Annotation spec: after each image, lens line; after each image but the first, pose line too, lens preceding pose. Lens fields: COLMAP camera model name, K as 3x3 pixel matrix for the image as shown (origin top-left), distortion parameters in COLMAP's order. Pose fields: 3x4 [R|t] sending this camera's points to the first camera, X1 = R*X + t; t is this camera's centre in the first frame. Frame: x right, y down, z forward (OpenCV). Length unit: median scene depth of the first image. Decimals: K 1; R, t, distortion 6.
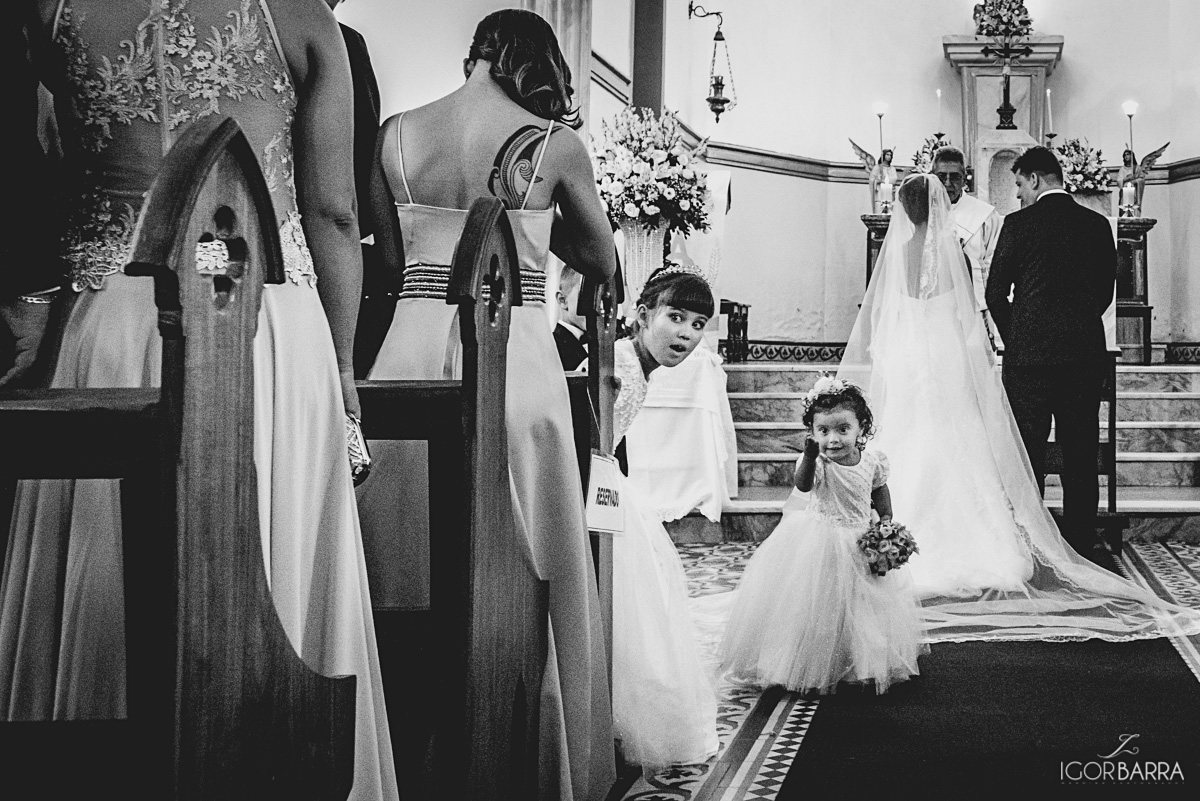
lens RADIAL K [[2199.2, 0, 600.0], [0, 2199.2, 400.5], [0, 0, 1]] dist [-0.029701, -1.353392]
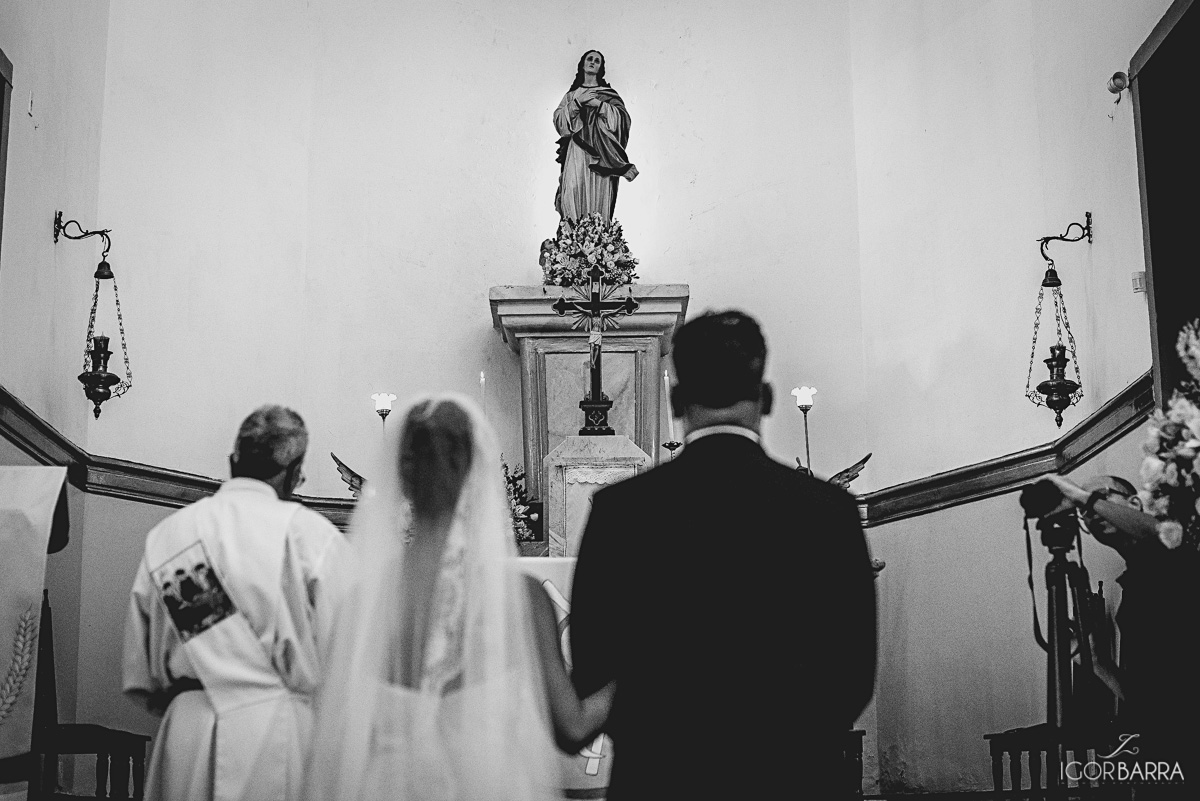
lens RADIAL K [[2199.2, 0, 600.0], [0, 2199.2, 400.5], [0, 0, 1]] dist [-0.029701, -1.353392]
pose [[0.982128, 0.017513, 0.187399, 0.074206], [0.023764, 0.976155, -0.215768, -0.004706], [-0.186709, 0.216365, 0.958293, 0.423580]]
